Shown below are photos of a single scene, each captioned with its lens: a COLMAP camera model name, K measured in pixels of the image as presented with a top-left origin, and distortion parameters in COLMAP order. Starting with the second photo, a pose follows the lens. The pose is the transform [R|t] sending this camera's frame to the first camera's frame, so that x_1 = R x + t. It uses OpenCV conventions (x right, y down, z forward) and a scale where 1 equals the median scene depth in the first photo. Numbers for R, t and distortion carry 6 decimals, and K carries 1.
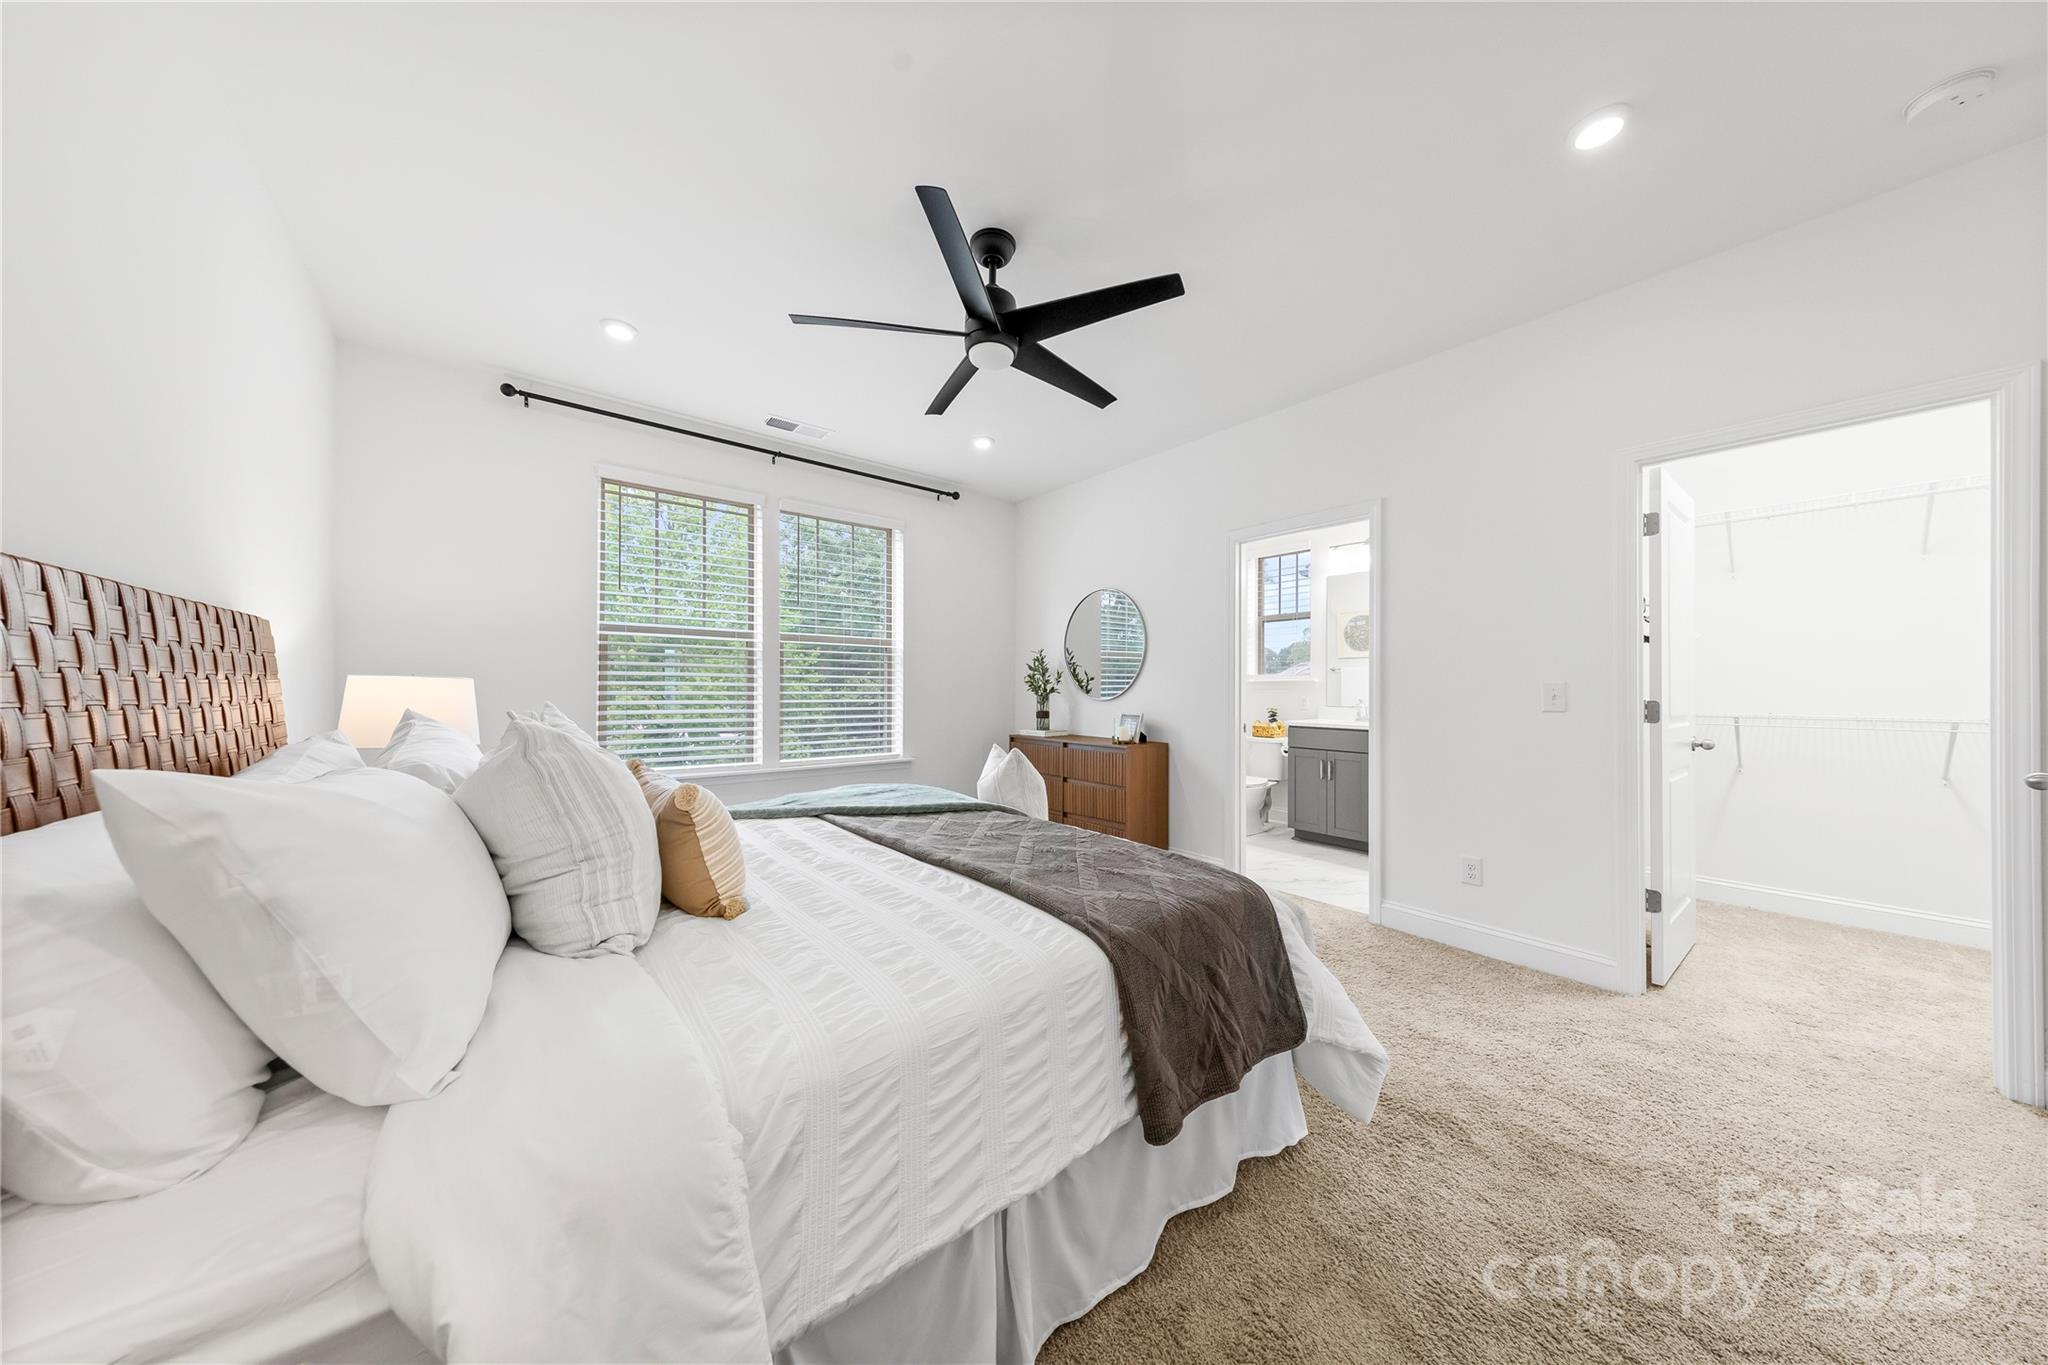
lens RADIAL K [[647.9, 0, 1026.2], [0, 647.9, 686.1], [0, 0, 1]] dist [0.000349, 0.000033]
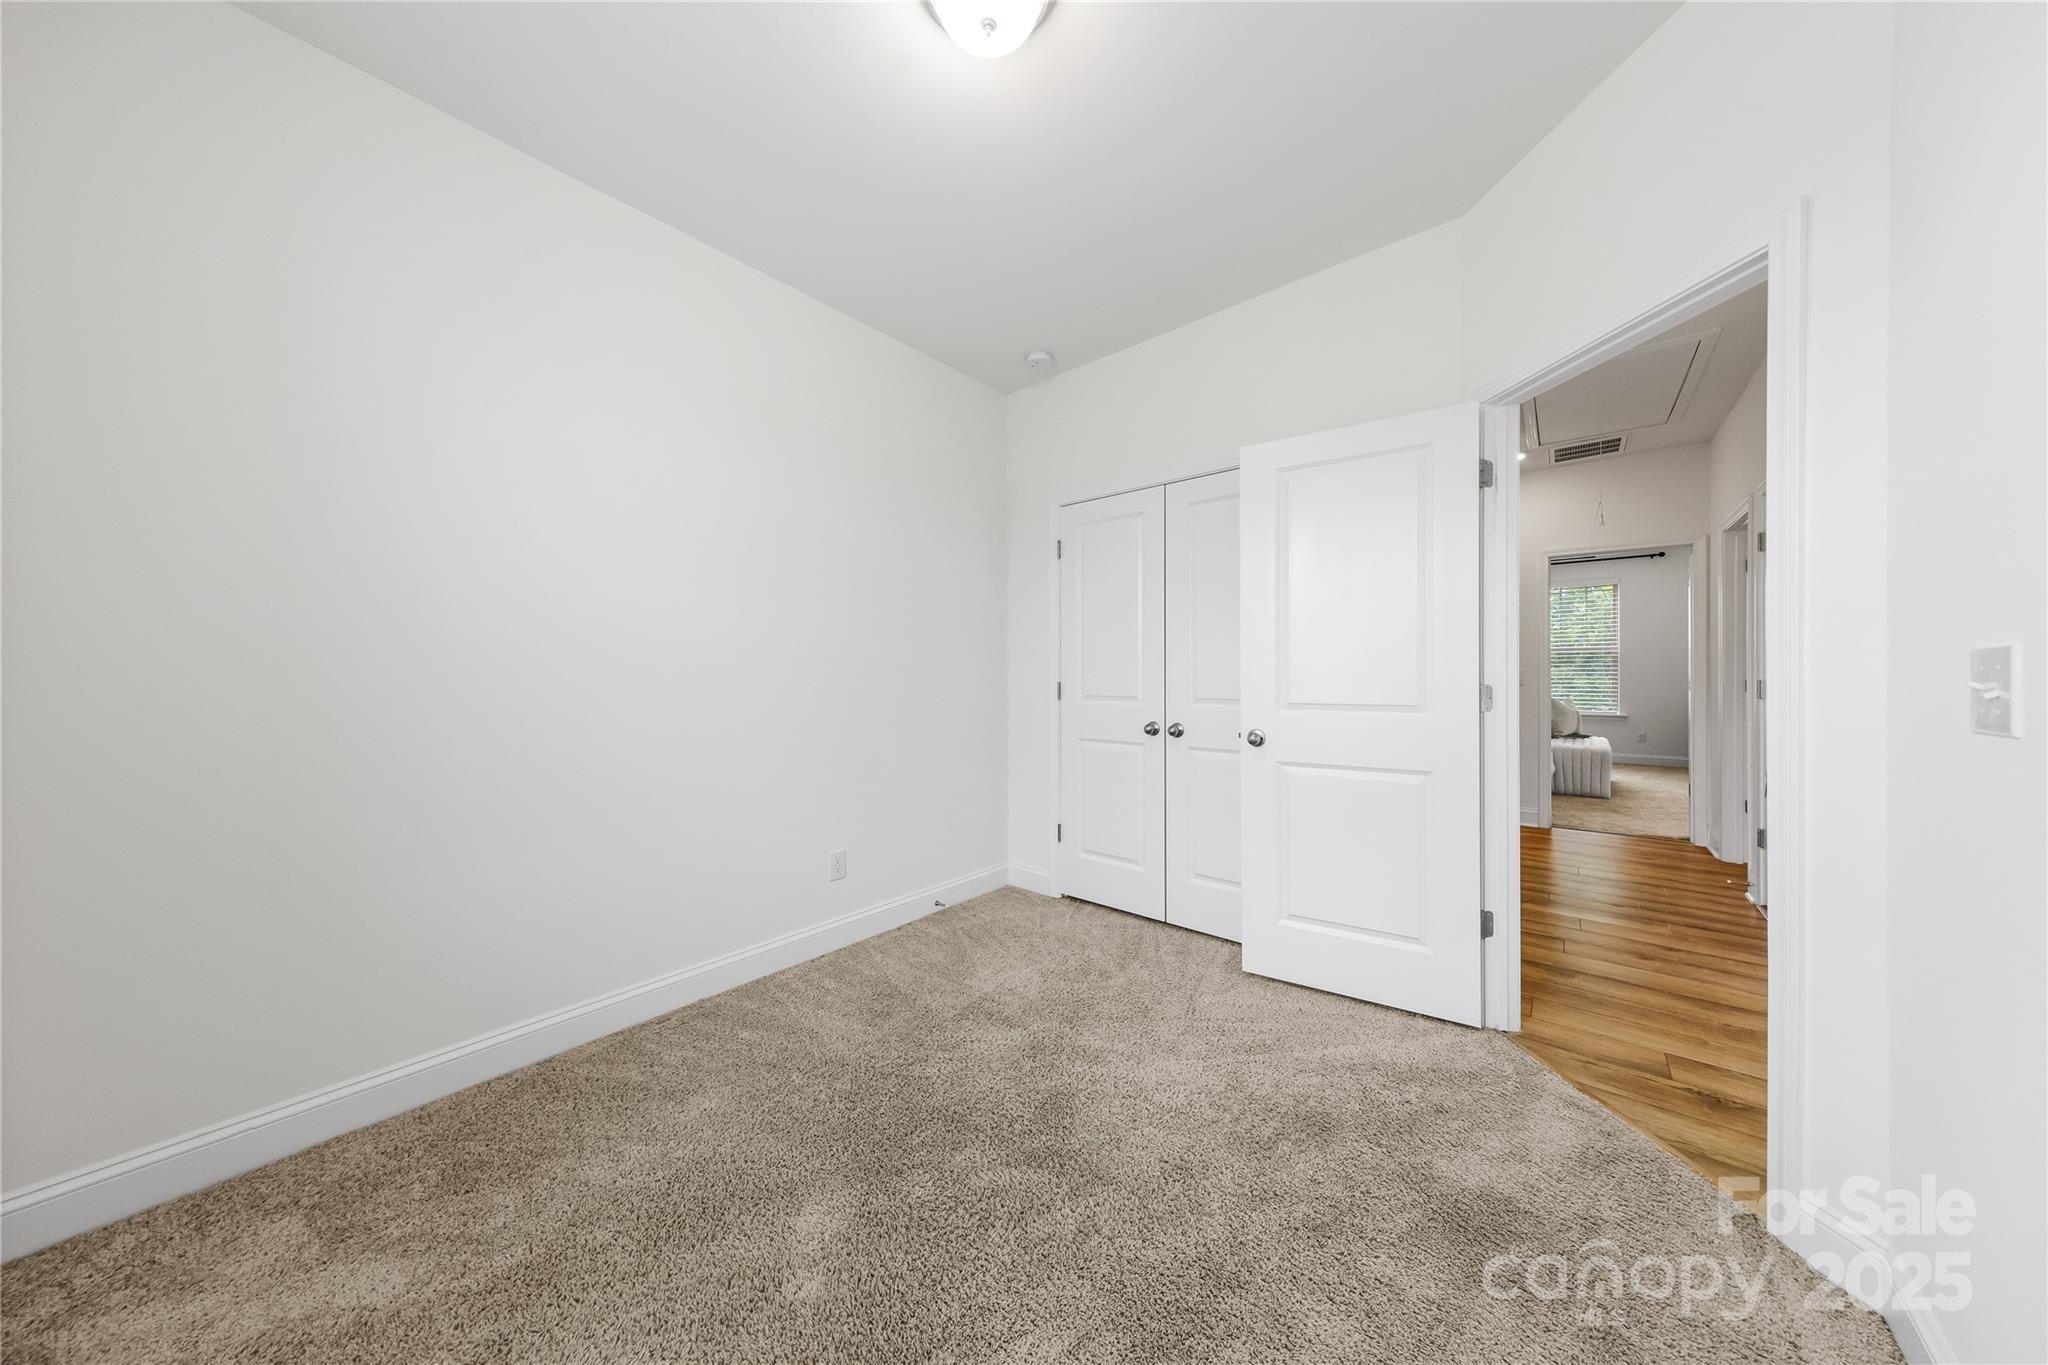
lens RADIAL K [[647.9, 0, 1026.2], [0, 647.9, 686.1], [0, 0, 1]] dist [0.000349, 0.000033]
pose [[0.169800, -0.003280, -0.985473, 1.434117], [0.012174, 0.999925, -0.001230, 0.018779], [0.985403, -0.011788, 0.169828, -1.008765]]
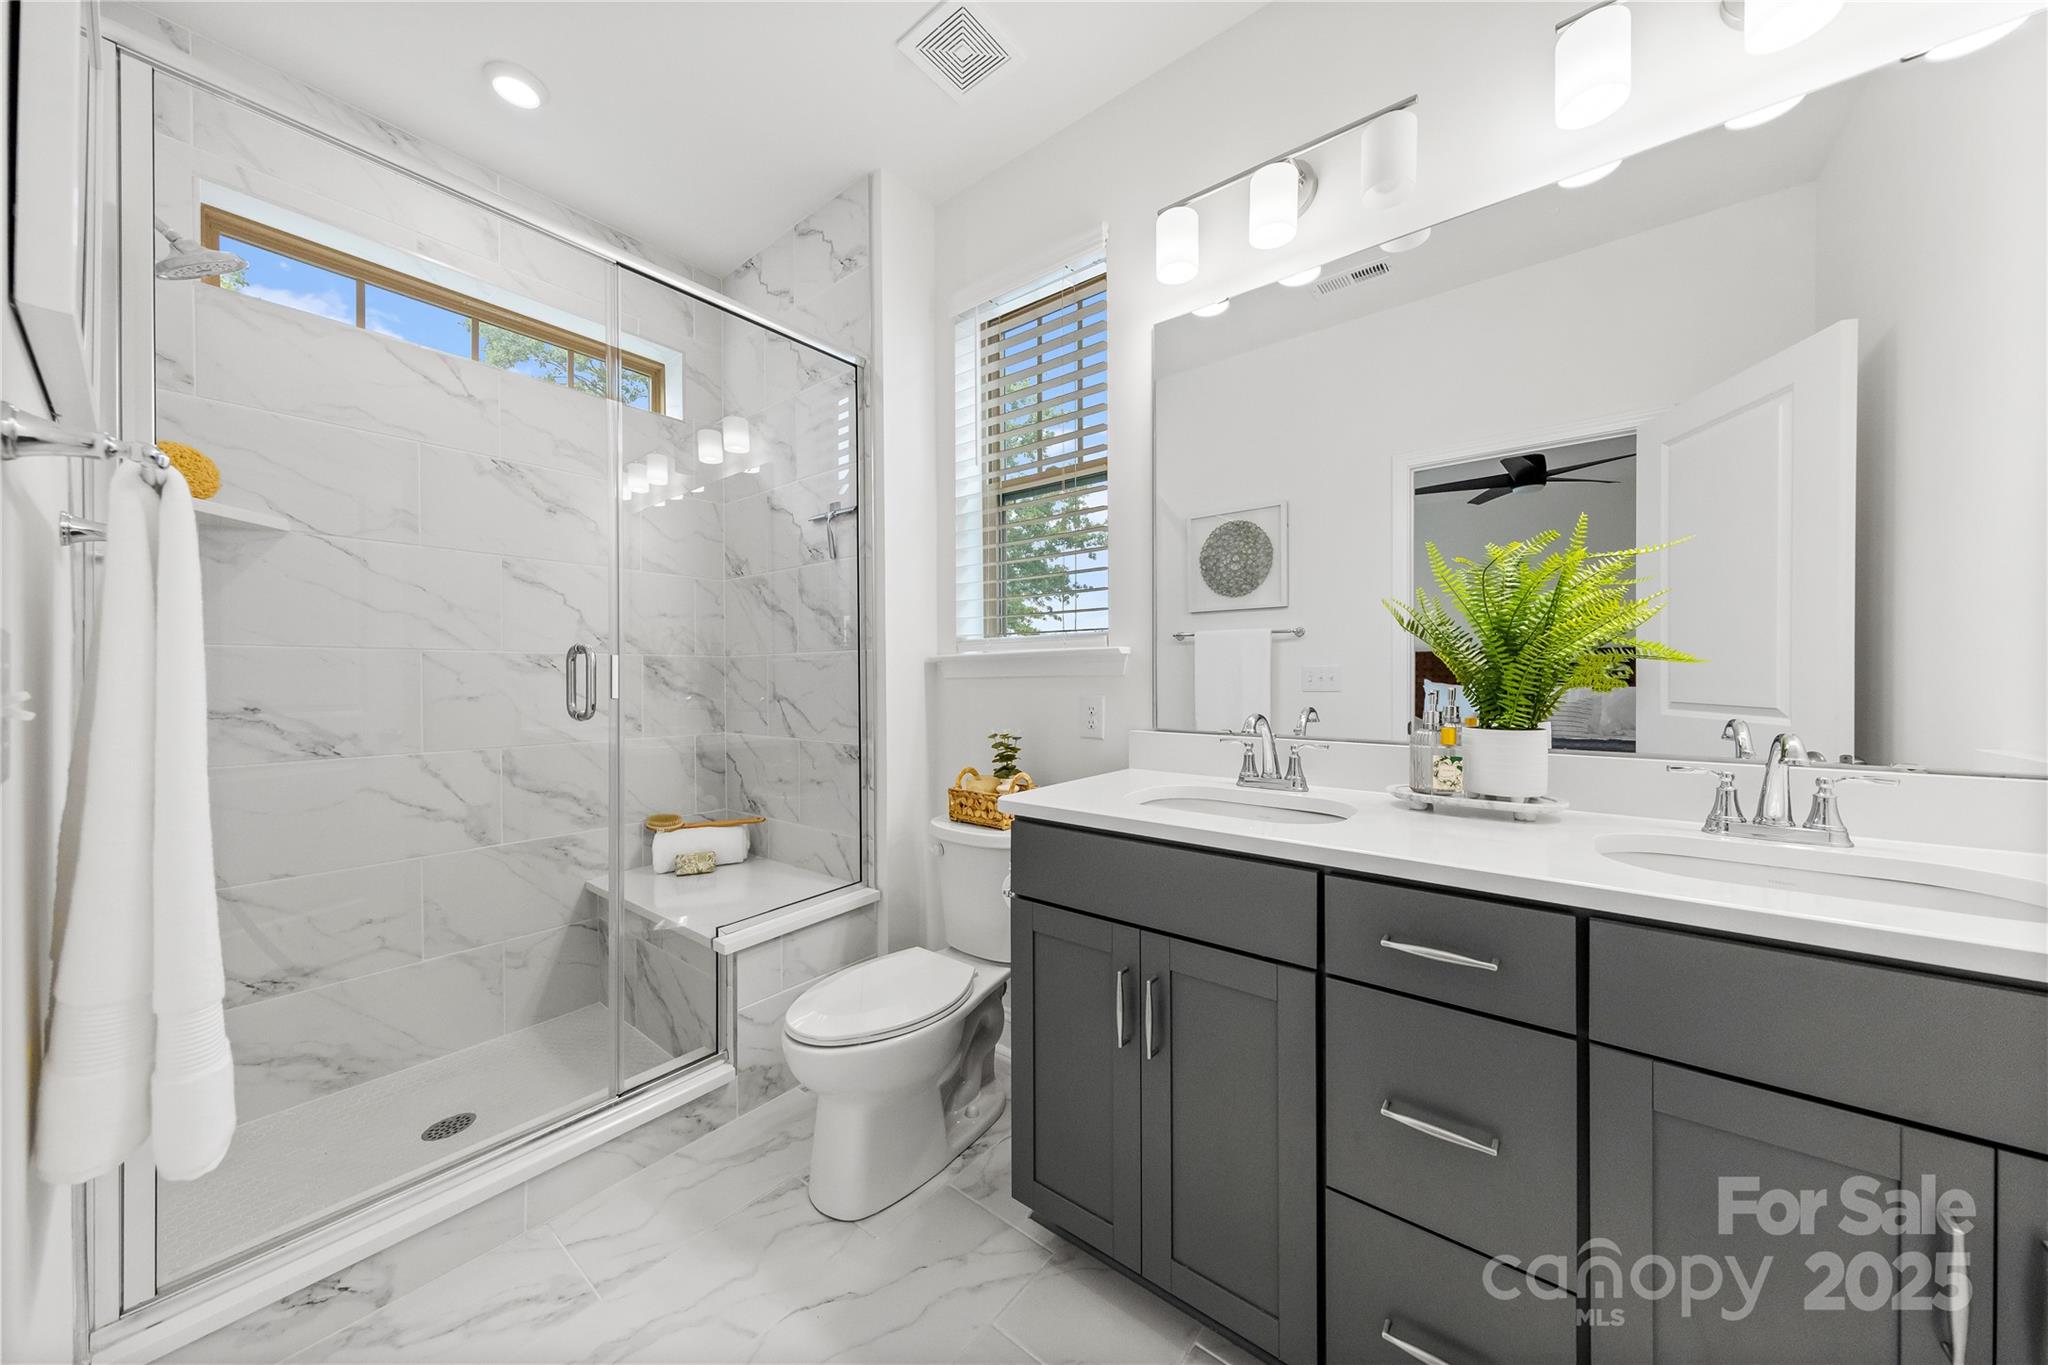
lens RADIAL K [[683.3, 0, 1028.6], [0, 683.3, 677.8], [0, 0, 1]] dist [0.011740, -0.000015]
pose [[0.978311, -0.014913, 0.206605, 0.414956], [0.013655, 0.999879, 0.007512, 0.002778], [-0.206692, -0.004527, 0.978396, 0.847097]]
